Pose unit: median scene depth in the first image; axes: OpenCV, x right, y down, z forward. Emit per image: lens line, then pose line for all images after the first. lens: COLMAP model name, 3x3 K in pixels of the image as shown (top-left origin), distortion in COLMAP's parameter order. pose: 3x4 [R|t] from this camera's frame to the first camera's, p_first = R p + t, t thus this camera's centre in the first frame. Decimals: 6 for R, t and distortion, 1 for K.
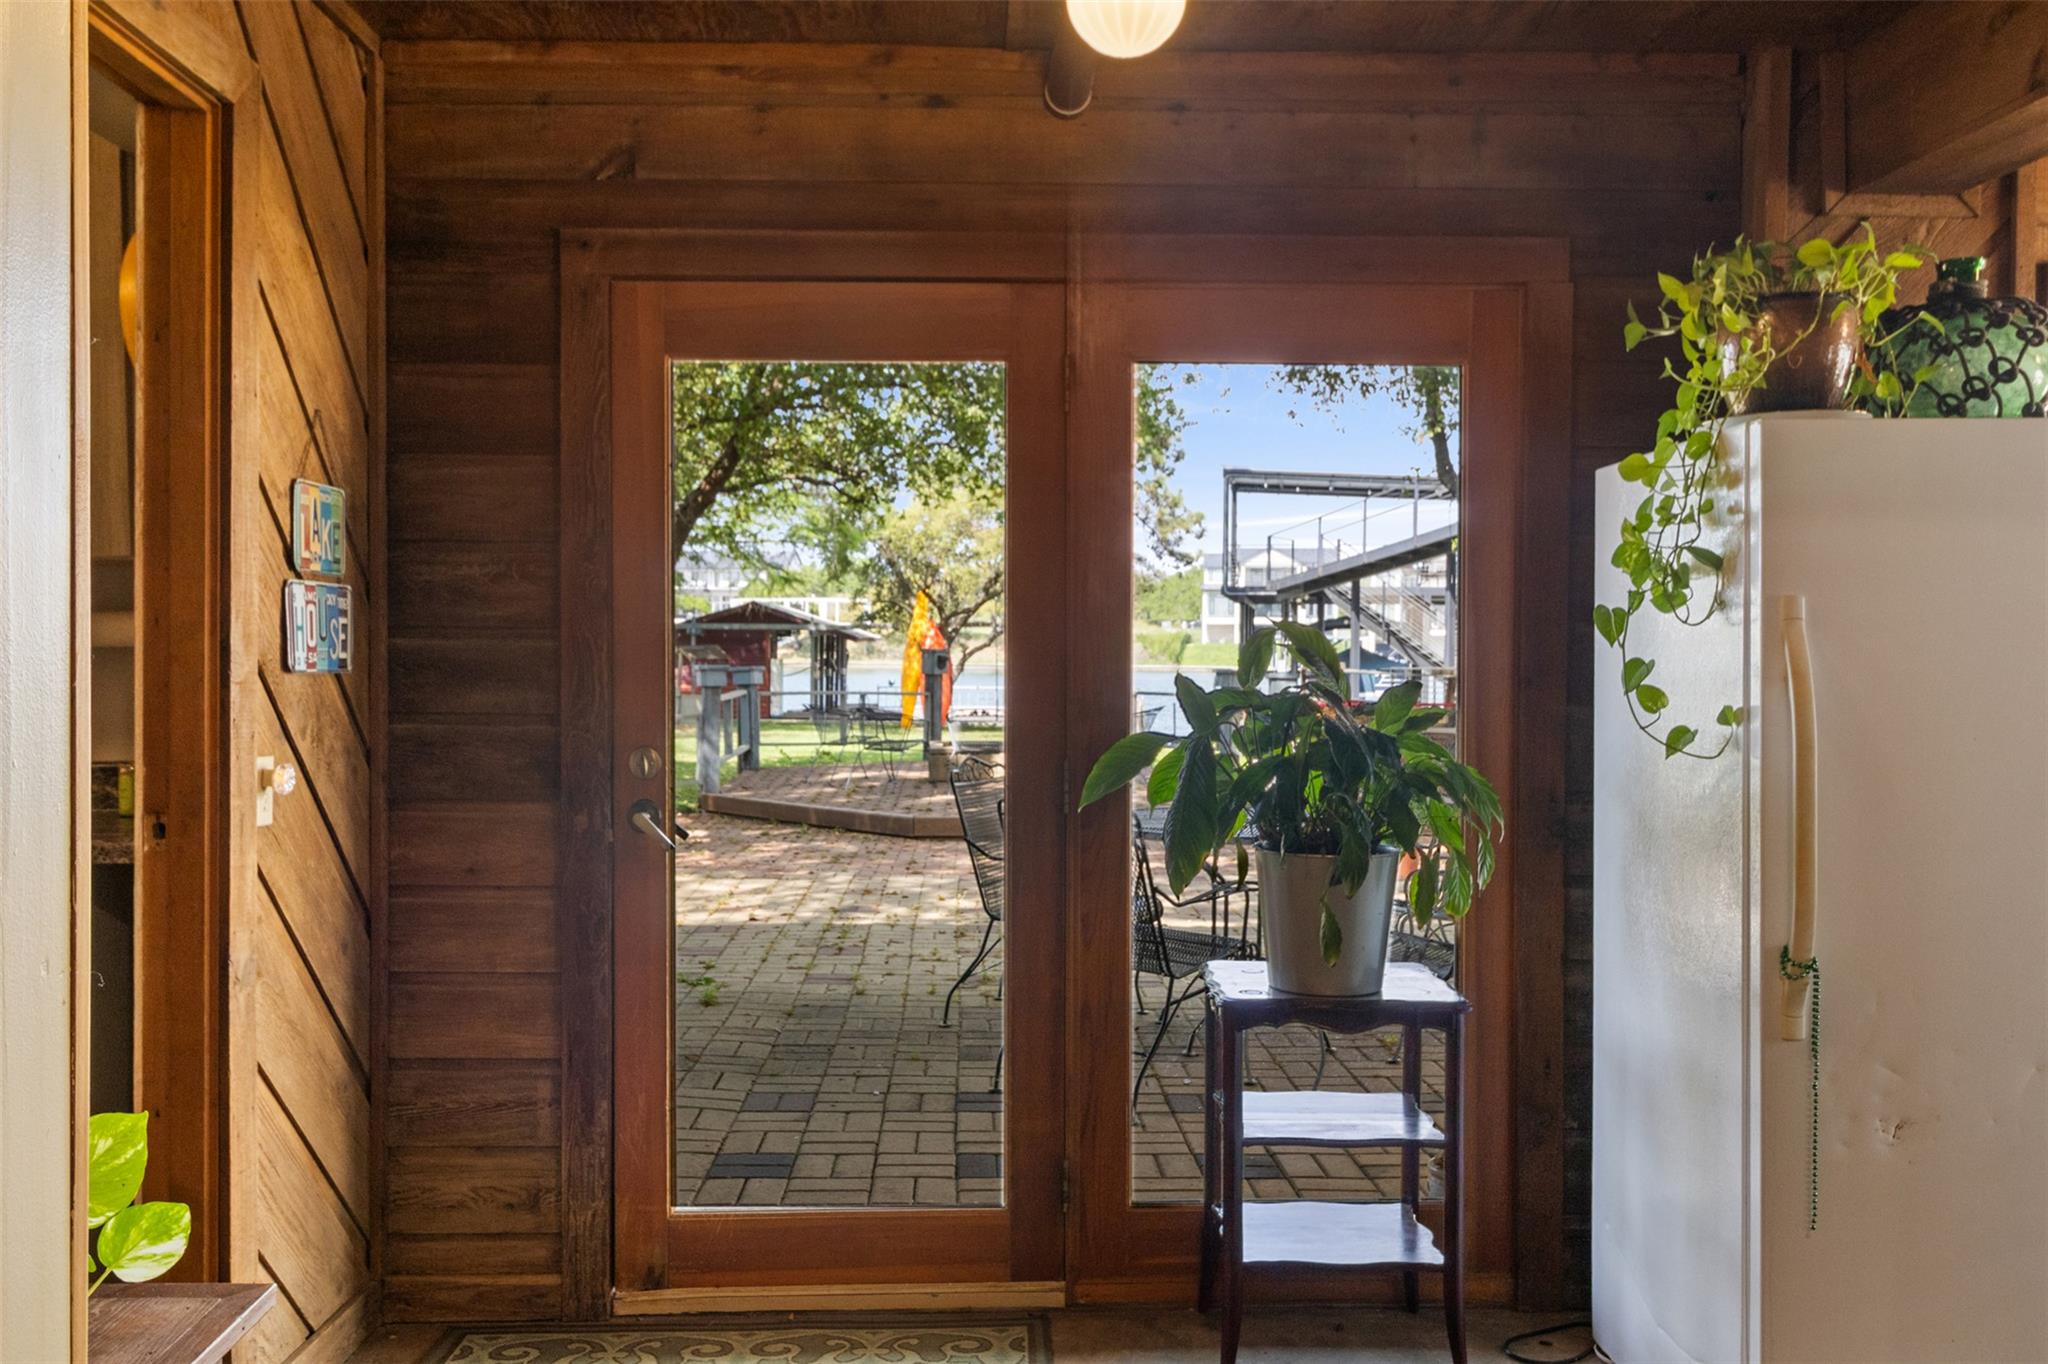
lens RADIAL K [[1675.4, 0, 1020.9], [0, 1675.4, 675.9], [0, 0, 1]] dist [0.009055, -0.000655]
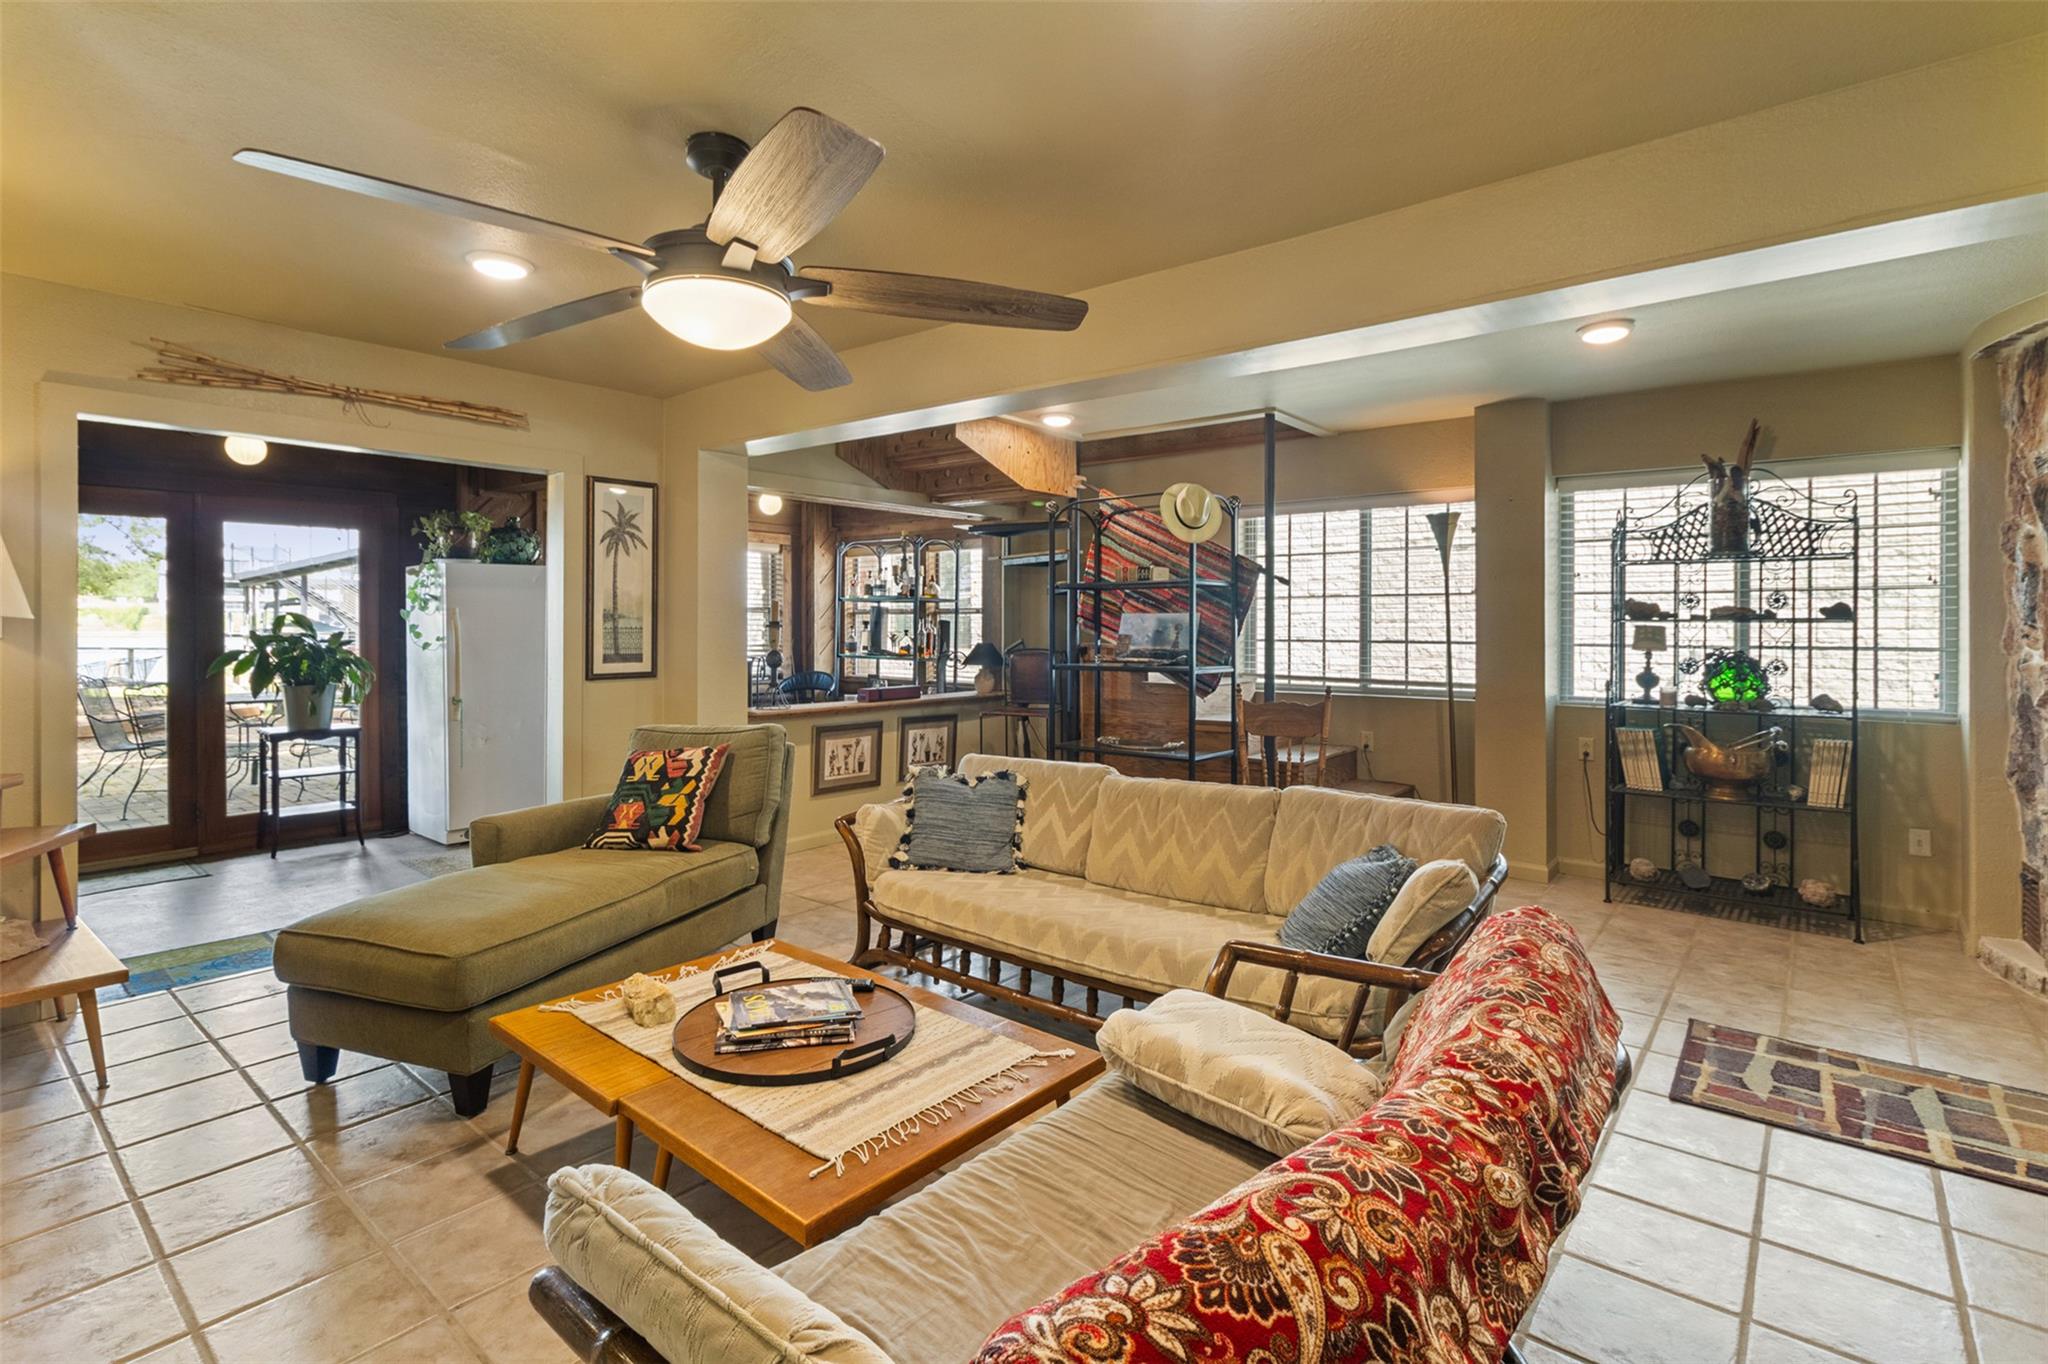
lens RADIAL K [[977.8, 0, 1021.4], [0, 977.8, 627.9], [0, 0, 1]] dist [-0.000838, 0.001198]
pose [[0.673567, -0.009435, 0.739066, -0.277796], [0.013951, 0.999903, 0.000050, 0.014905], [-0.738995, 0.010278, 0.673633, -1.248594]]
